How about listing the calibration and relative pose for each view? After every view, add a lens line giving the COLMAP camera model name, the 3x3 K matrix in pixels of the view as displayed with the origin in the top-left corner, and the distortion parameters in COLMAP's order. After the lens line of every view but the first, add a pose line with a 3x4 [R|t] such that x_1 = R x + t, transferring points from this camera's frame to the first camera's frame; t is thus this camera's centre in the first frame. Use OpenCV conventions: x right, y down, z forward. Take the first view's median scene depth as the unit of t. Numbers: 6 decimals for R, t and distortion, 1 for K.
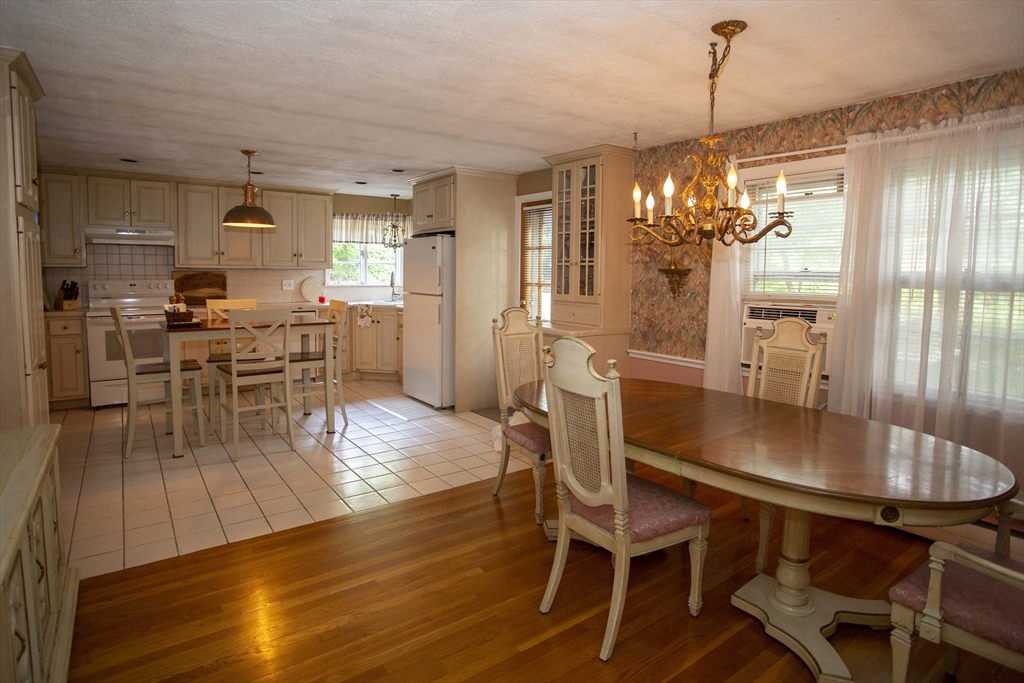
lens RADIAL K [[503.9, 0, 513.3], [0, 503.9, 320.5], [0, 0, 1]] dist [-0.048789, 0.014060]
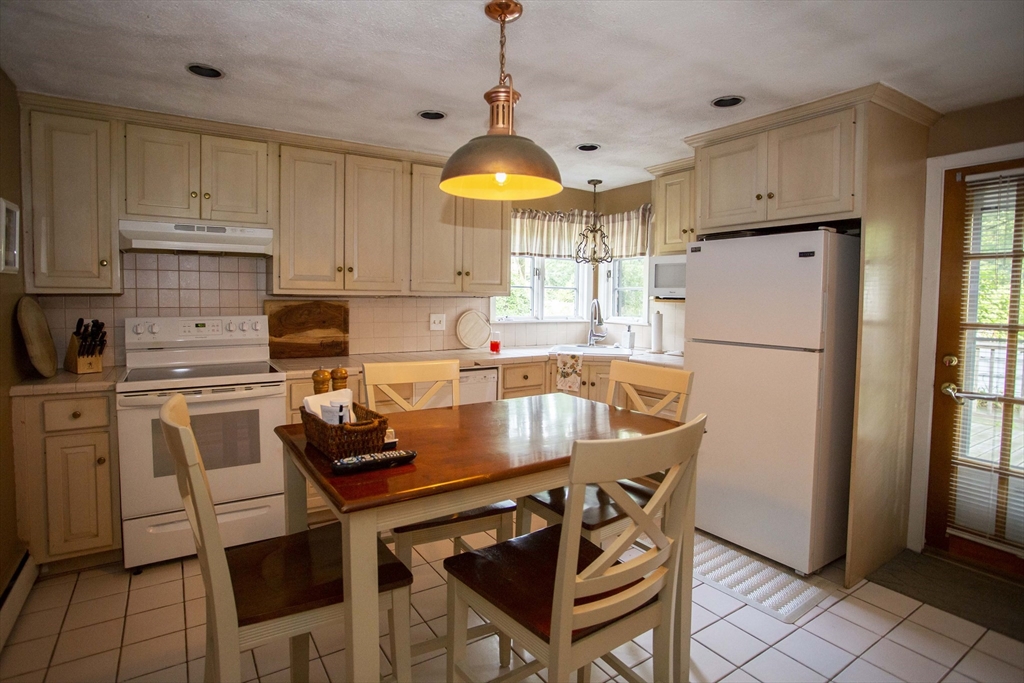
lens RADIAL K [[503.9, 0, 516.7], [0, 503.9, 335.6], [0, 0, 1]] dist [-0.048789, 0.014060]
pose [[0.998151, 0.000608, -0.060774, -0.367209], [-0.002009, 0.999734, -0.022987, -0.046613], [0.060744, 0.023066, 0.997887, 0.443016]]
